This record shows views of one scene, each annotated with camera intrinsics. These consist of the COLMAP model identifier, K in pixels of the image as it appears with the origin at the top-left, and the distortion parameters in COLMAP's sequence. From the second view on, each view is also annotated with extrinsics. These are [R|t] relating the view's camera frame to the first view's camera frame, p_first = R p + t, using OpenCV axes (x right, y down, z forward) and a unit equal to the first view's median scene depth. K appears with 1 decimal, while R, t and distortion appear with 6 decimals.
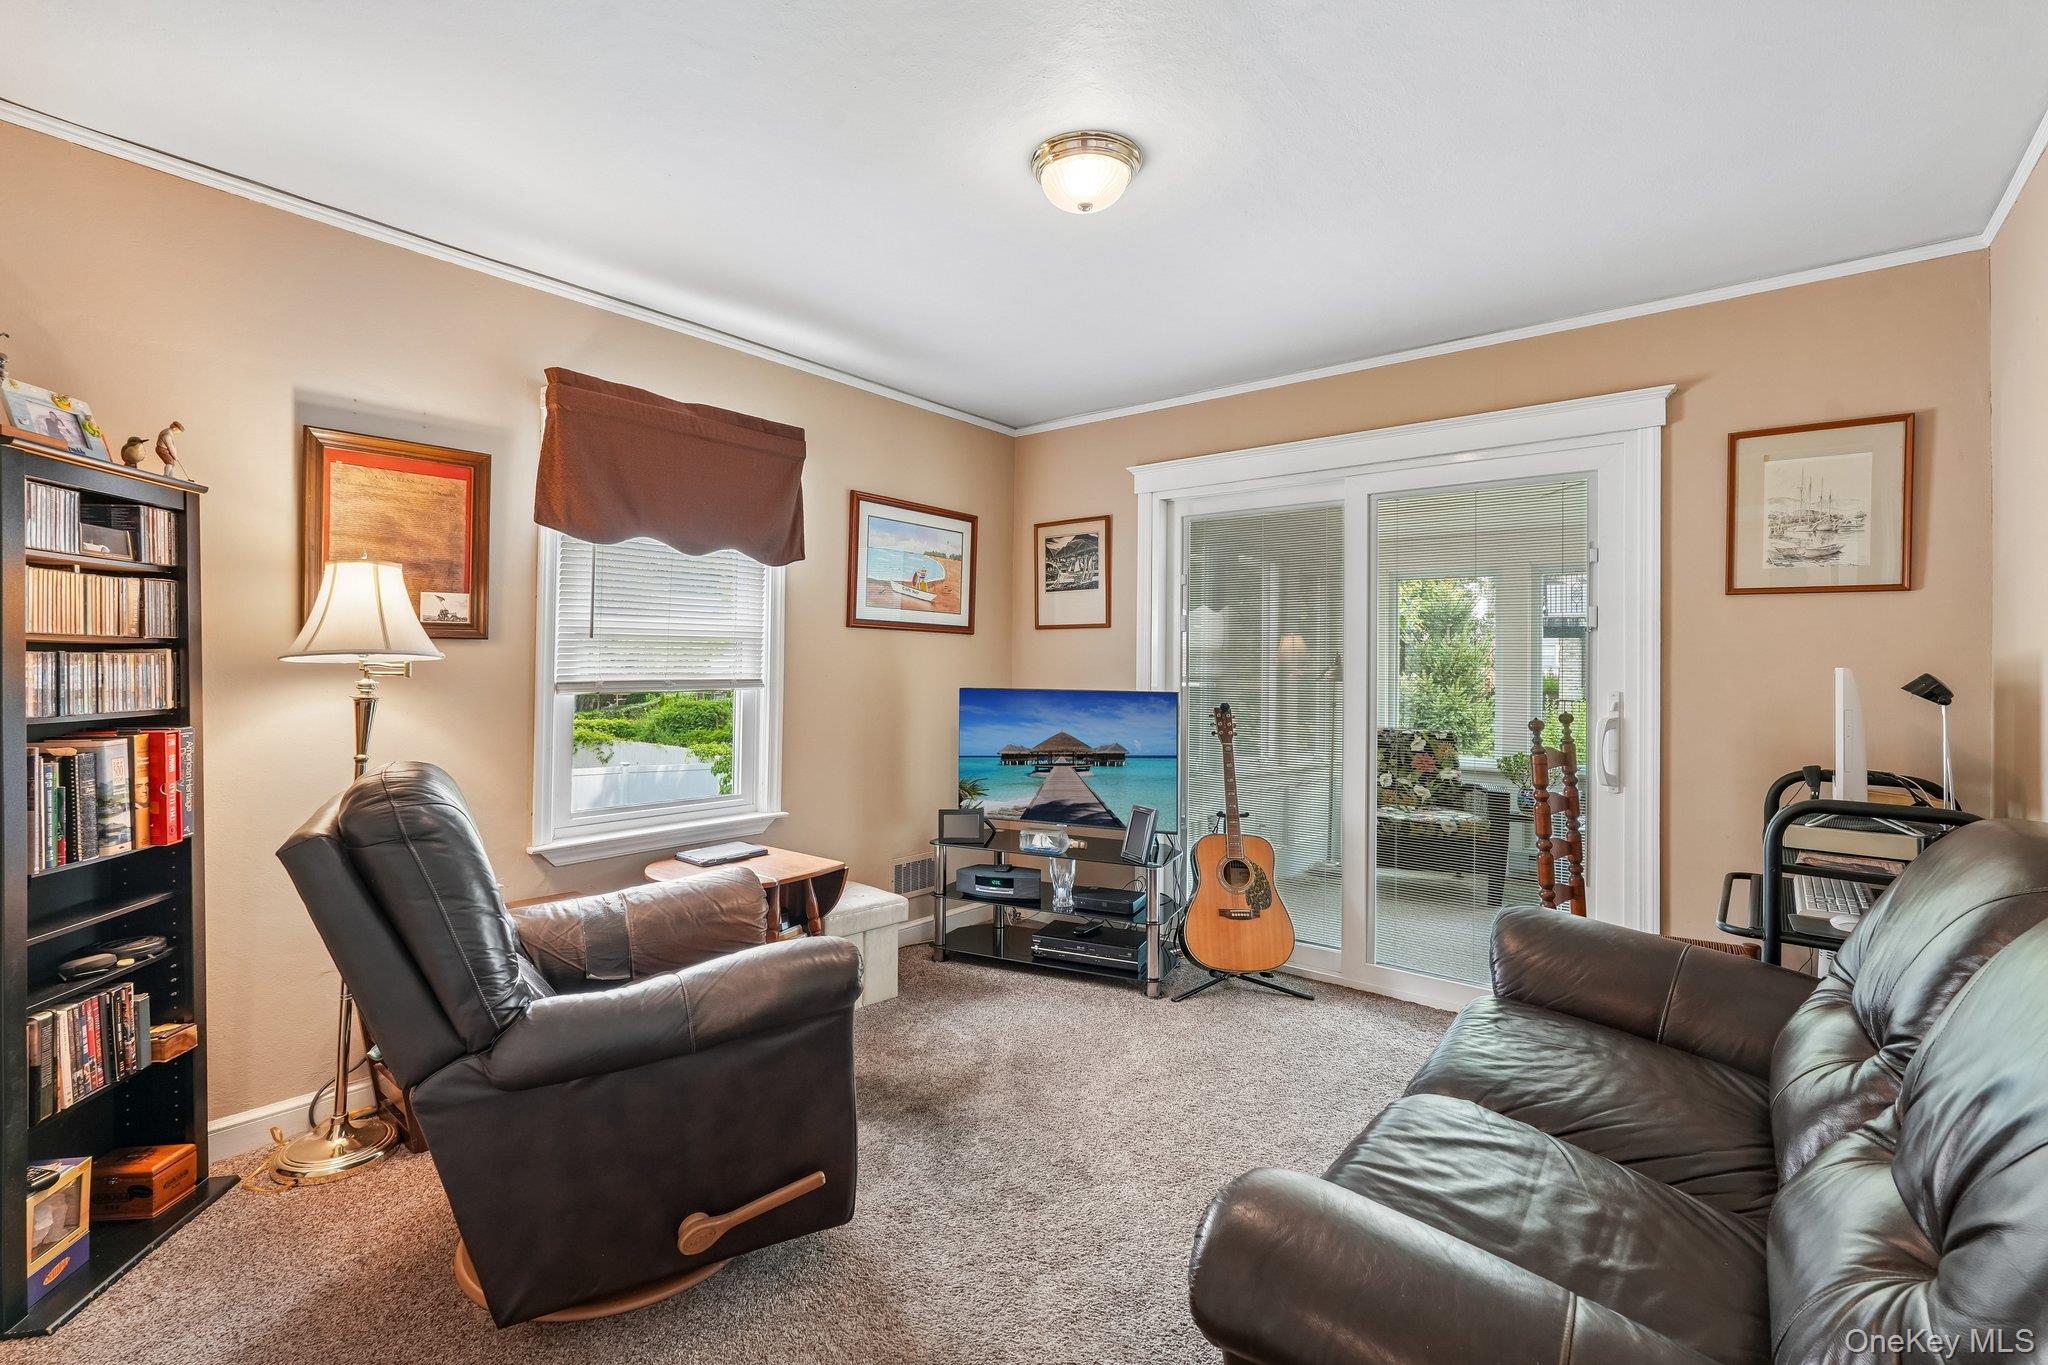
lens RADIAL K [[894.6, 0, 1023.5], [0, 894.6, 680.4], [0, 0, 1]] dist [-0.000166, 0.000077]
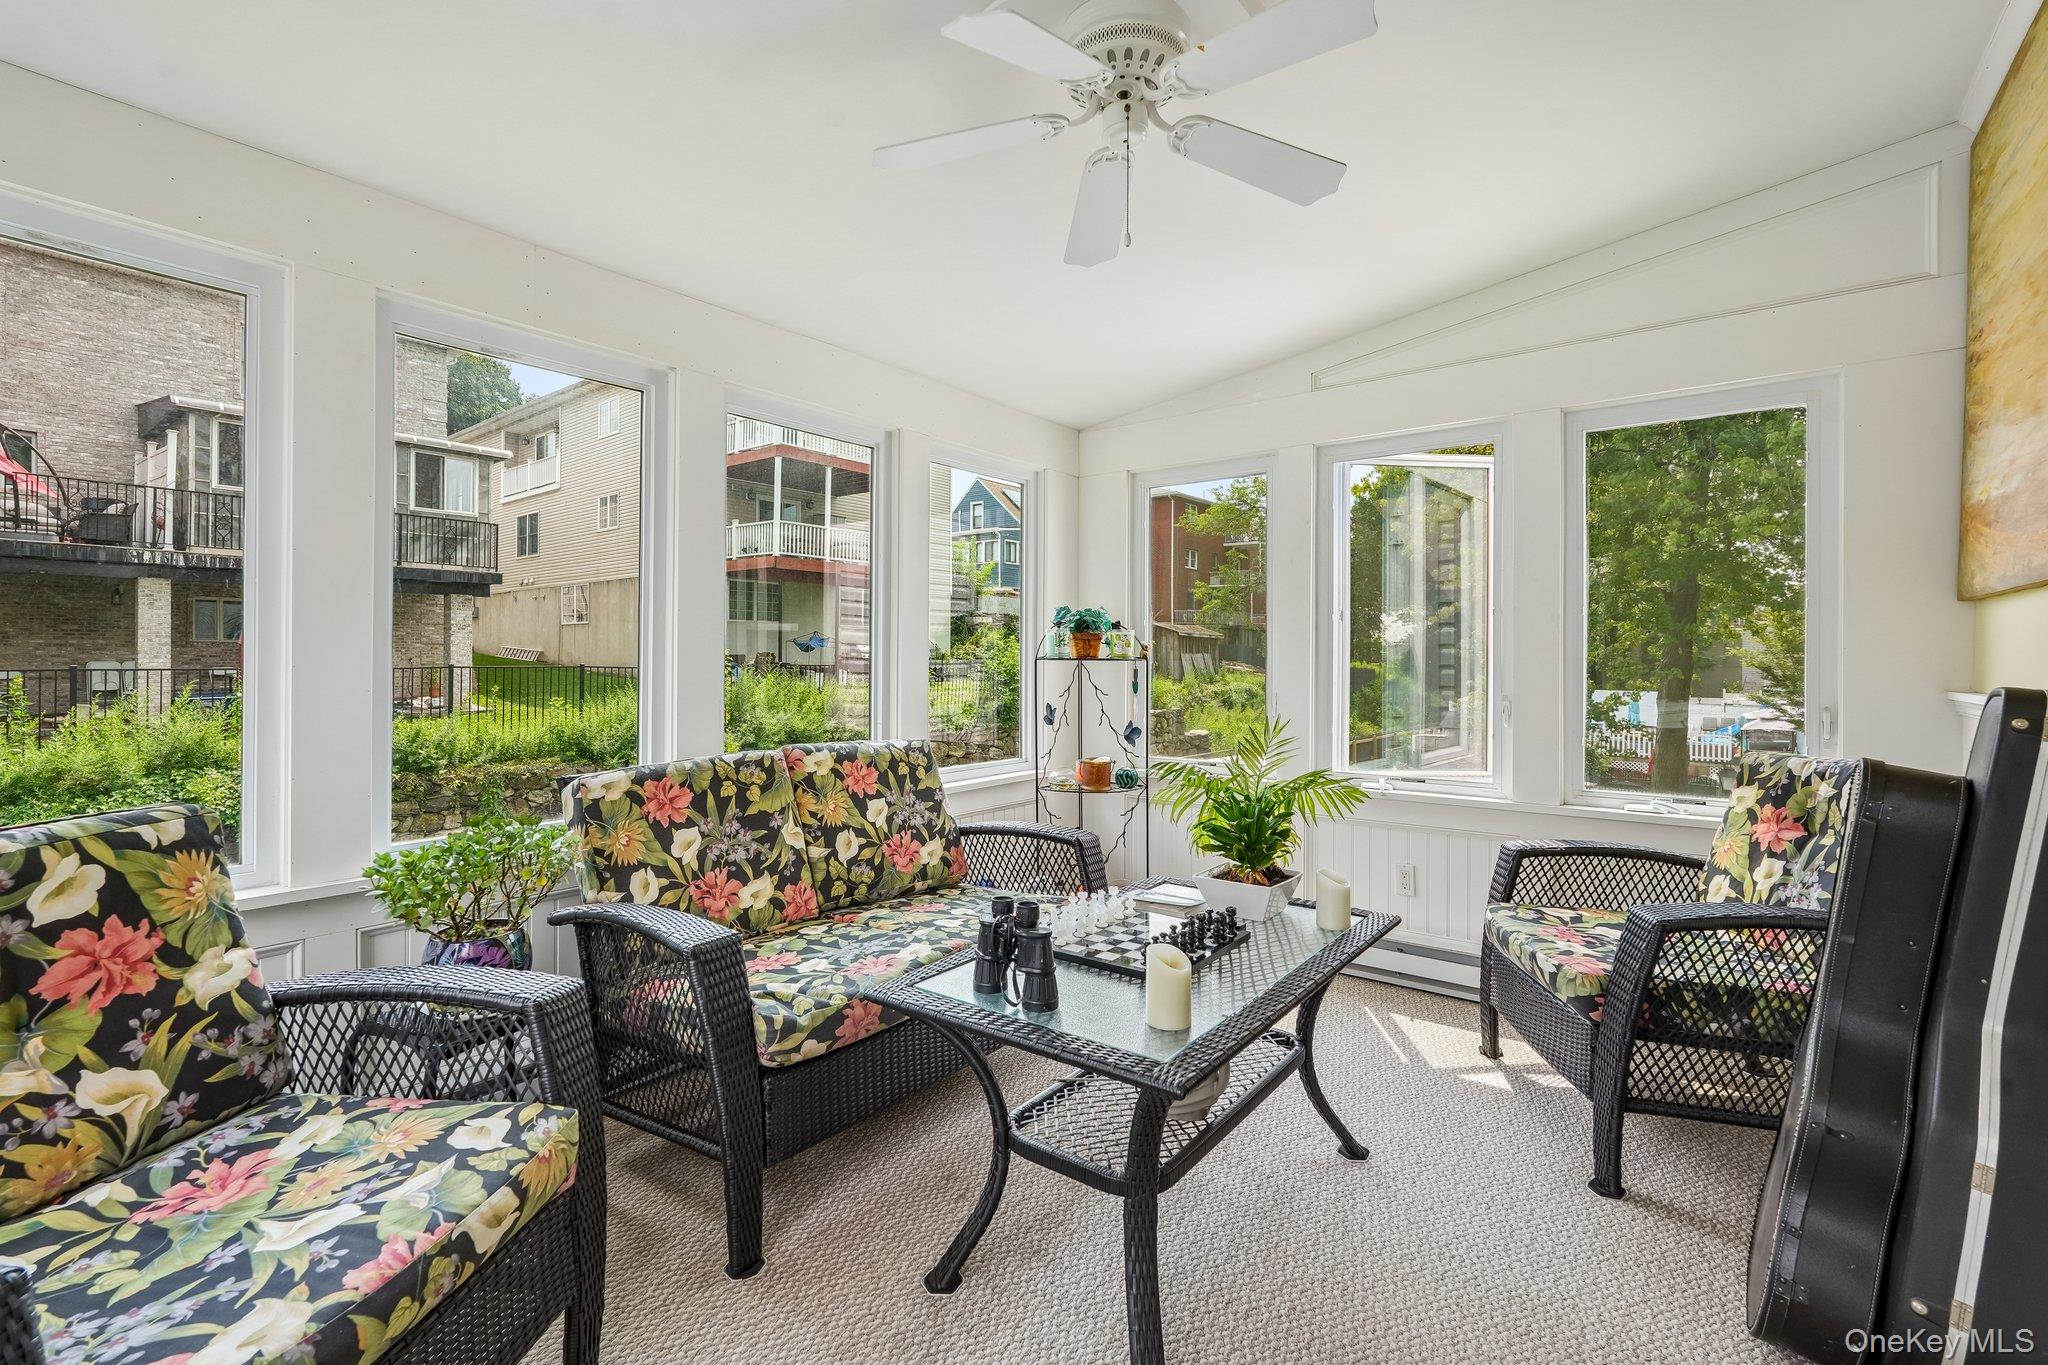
lens RADIAL K [[894.6, 0, 1022.5], [0, 894.6, 668.9], [0, 0, 1]] dist [-0.000166, 0.000077]
pose [[-0.012480, -0.012003, 0.999850, 0.214140], [0.002378, 0.999925, 0.012034, 0.013649], [-0.999919, 0.002528, -0.012451, 0.769090]]
